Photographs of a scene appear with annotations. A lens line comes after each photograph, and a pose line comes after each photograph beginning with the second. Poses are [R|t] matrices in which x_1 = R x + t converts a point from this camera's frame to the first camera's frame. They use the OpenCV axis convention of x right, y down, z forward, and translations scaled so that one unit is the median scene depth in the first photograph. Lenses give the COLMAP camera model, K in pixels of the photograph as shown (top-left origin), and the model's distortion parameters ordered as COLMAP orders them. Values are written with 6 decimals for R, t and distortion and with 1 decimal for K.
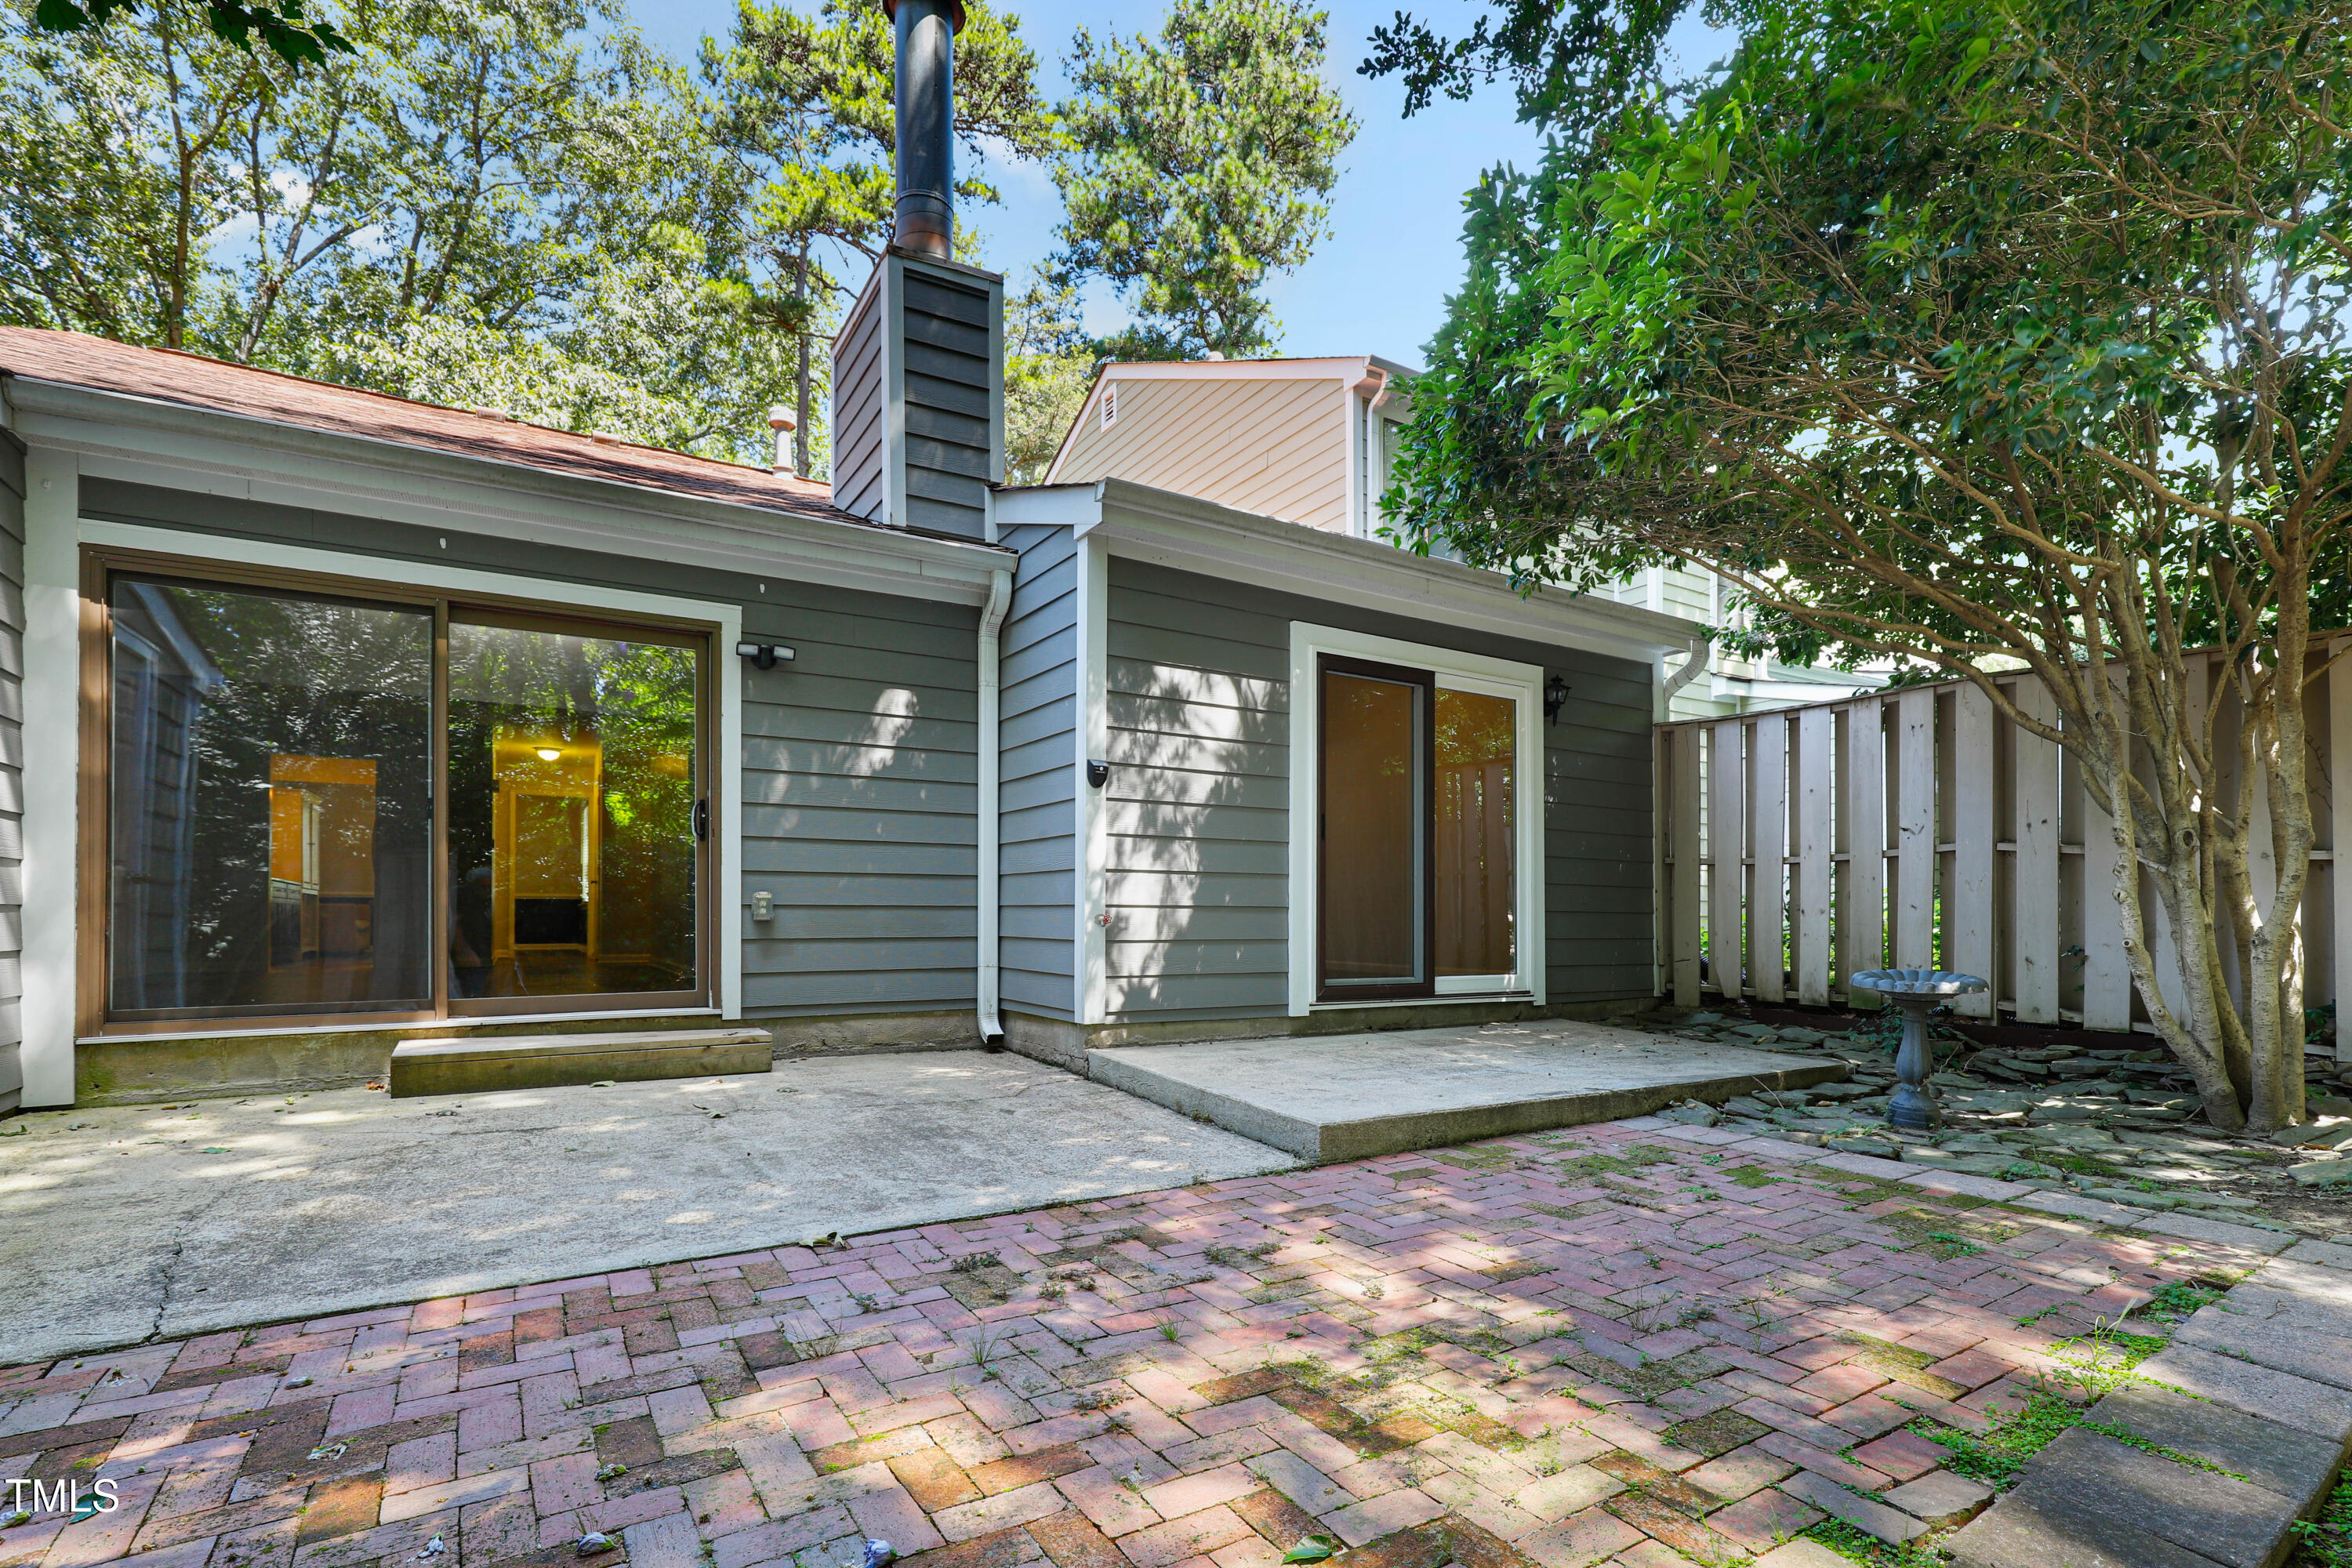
lens RADIAL K [[1119.6, 0, 1183.4], [0, 1119.6, 858.7], [0, 0, 1]] dist [0.000544, -0.000385]
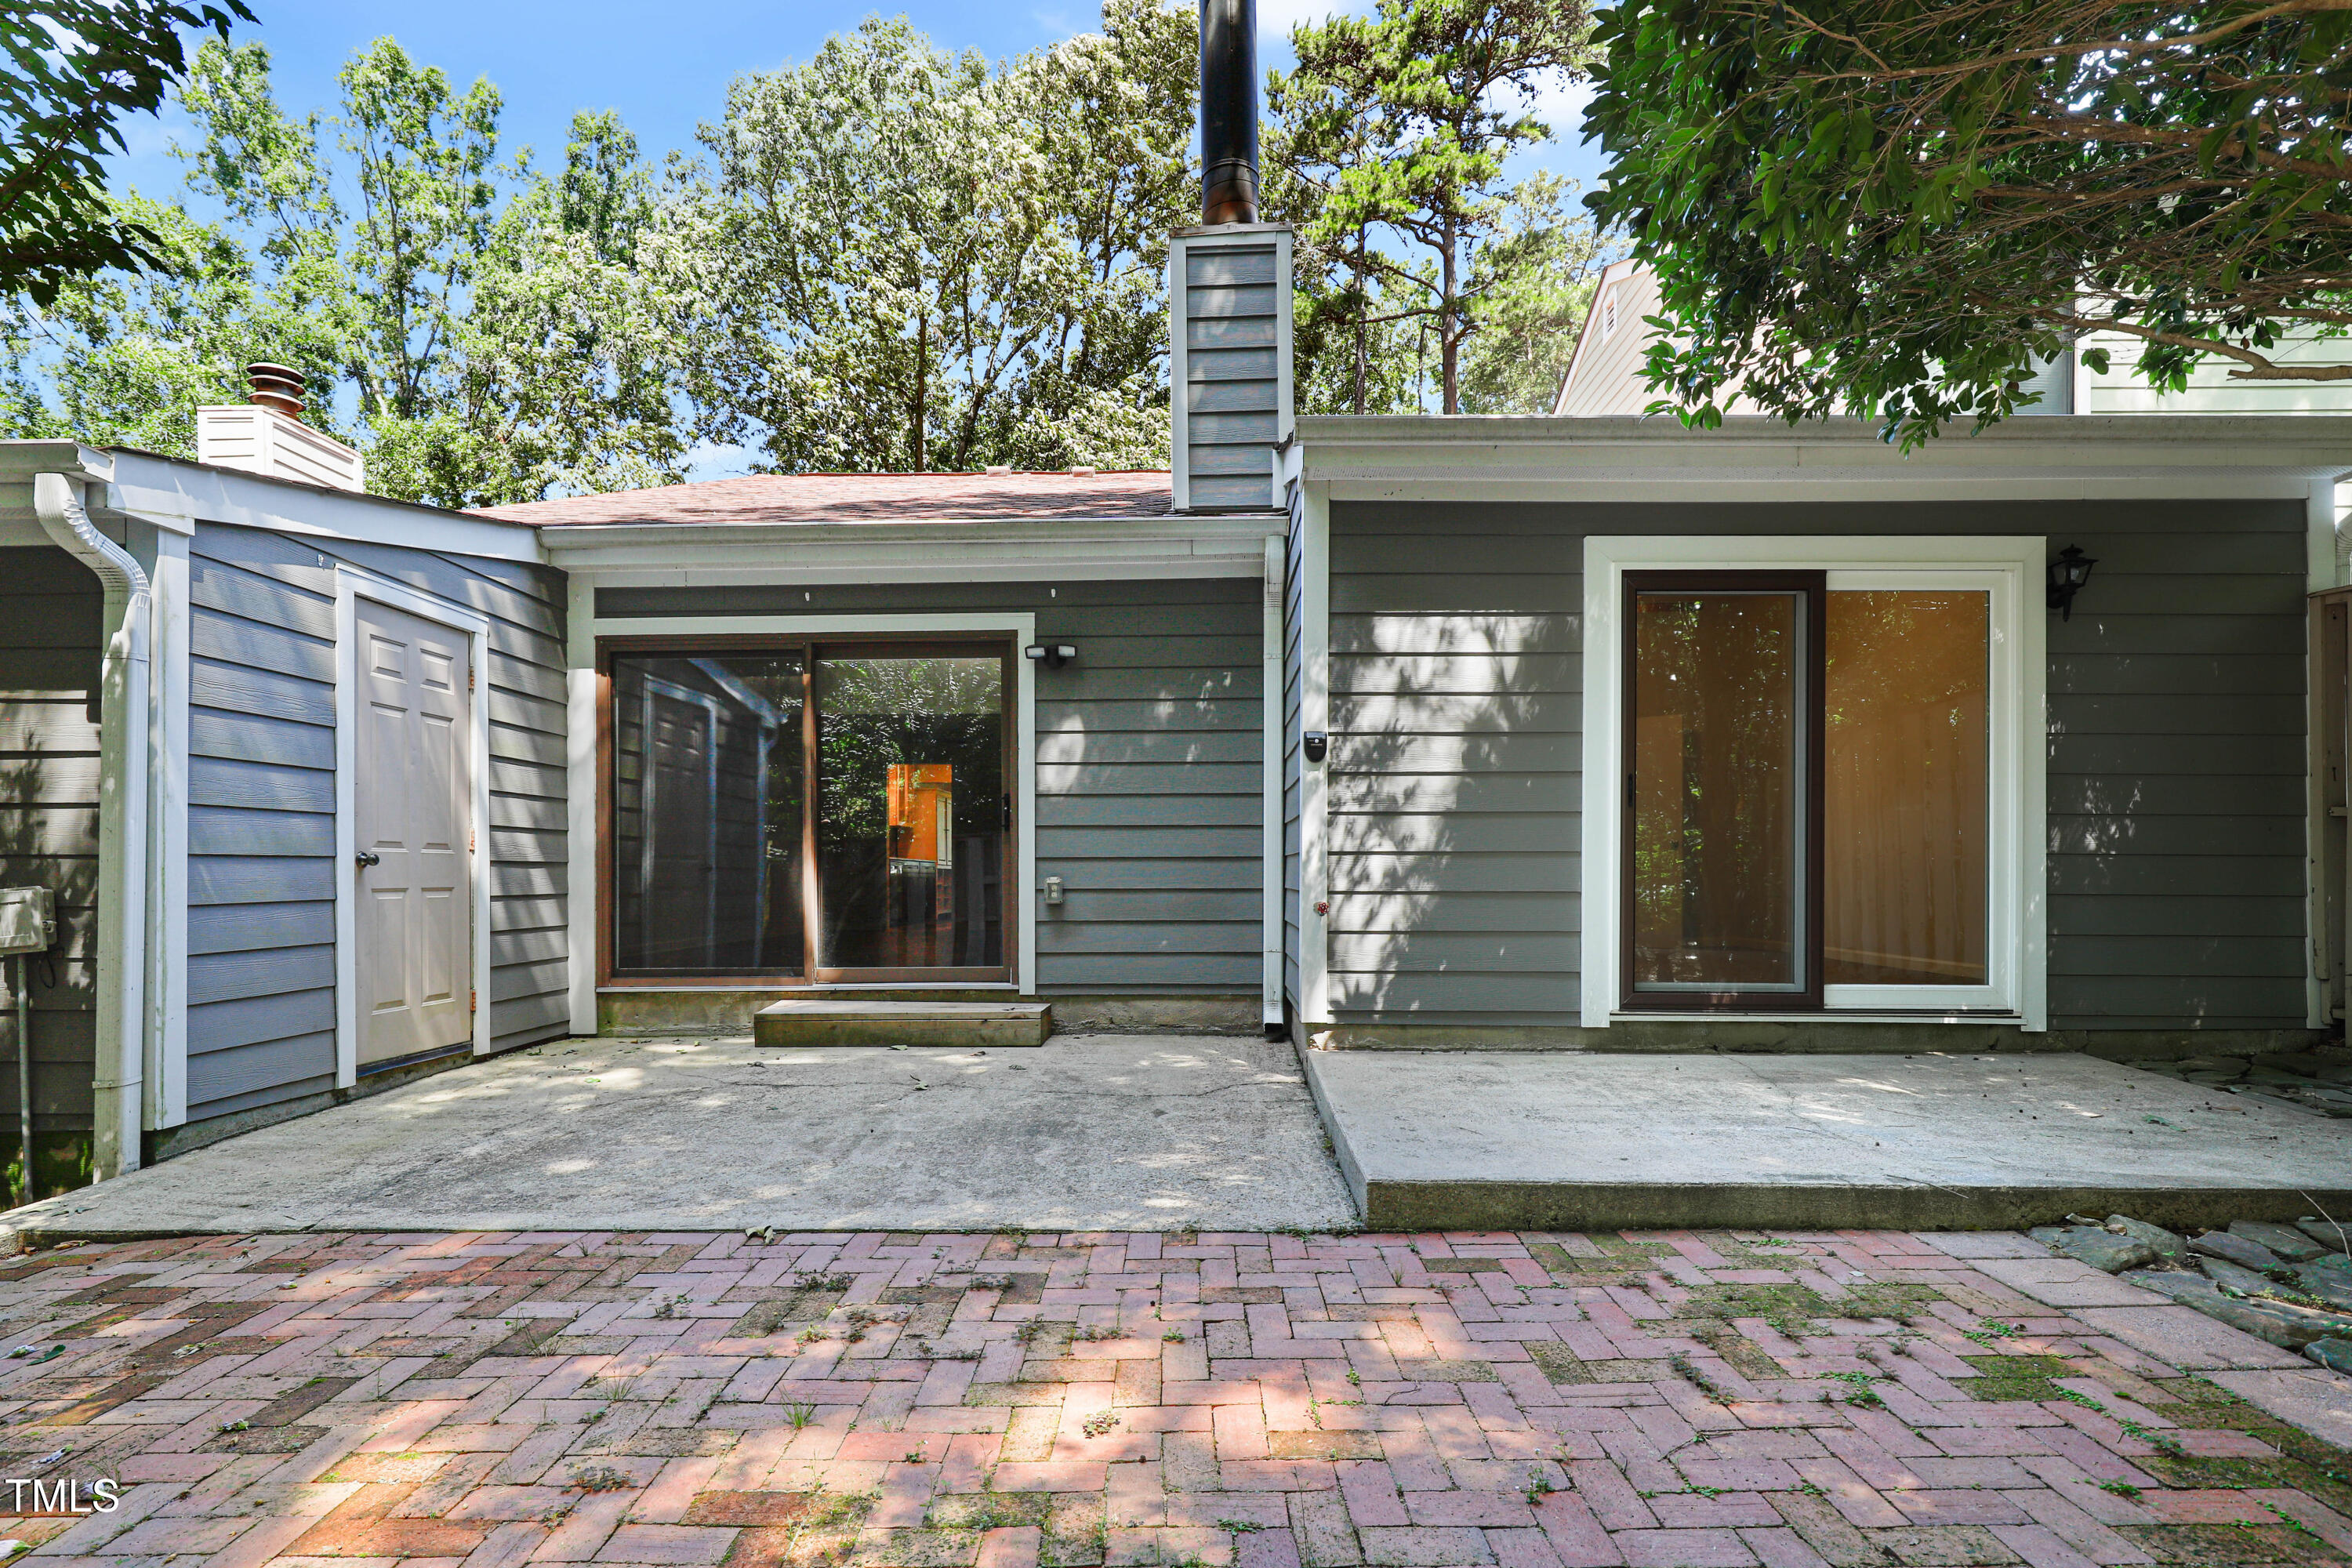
lens RADIAL K [[1097.5, 0, 1165.2], [0, 1097.5, 833.5], [0, 0, 1]] dist [0.002207, -0.000411]
pose [[0.840799, -0.026077, -0.540719, 0.313662], [0.032286, 0.999477, 0.002001, -0.011819], [0.540384, -0.019140, 0.841201, 0.194377]]
